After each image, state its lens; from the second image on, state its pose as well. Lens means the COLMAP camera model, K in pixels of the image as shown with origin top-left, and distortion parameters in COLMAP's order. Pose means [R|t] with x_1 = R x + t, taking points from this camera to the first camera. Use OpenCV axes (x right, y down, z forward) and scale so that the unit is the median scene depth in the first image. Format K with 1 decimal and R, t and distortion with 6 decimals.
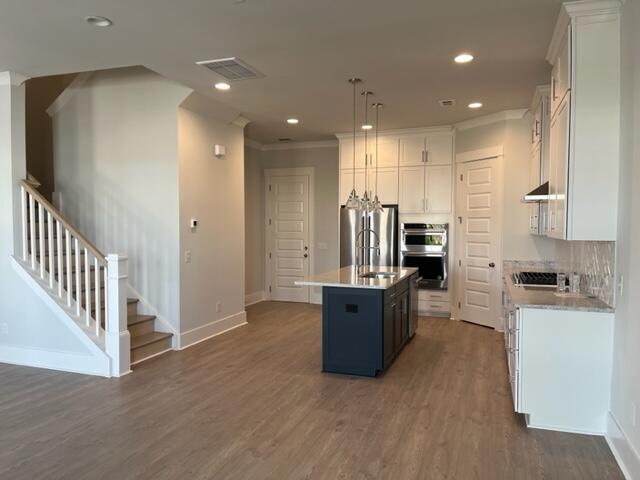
lens RADIAL K [[487.0, 0, 313.6], [0, 487.0, 241.7], [0, 0, 1]] dist [0.061133, -0.073266]
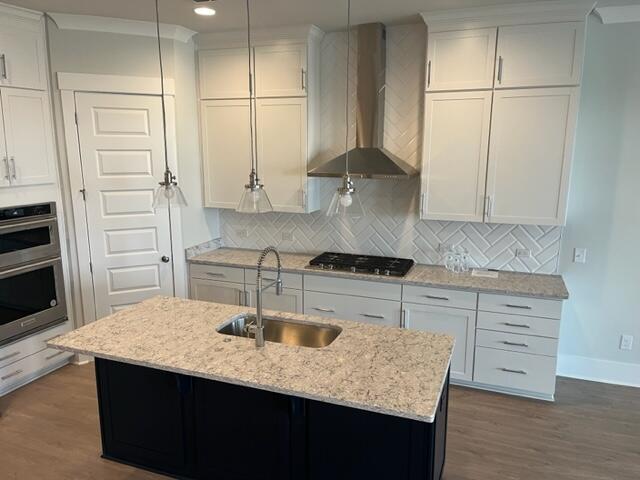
lens RADIAL K [[487.0, 0, 323.3], [0, 487.0, 241.3], [0, 0, 1]] dist [0.061133, -0.073266]
pose [[0.010728, -0.199988, 0.979740, -0.350622], [0.029473, 0.979433, 0.199603, -0.125489], [-0.999508, 0.026734, 0.016402, 0.915343]]
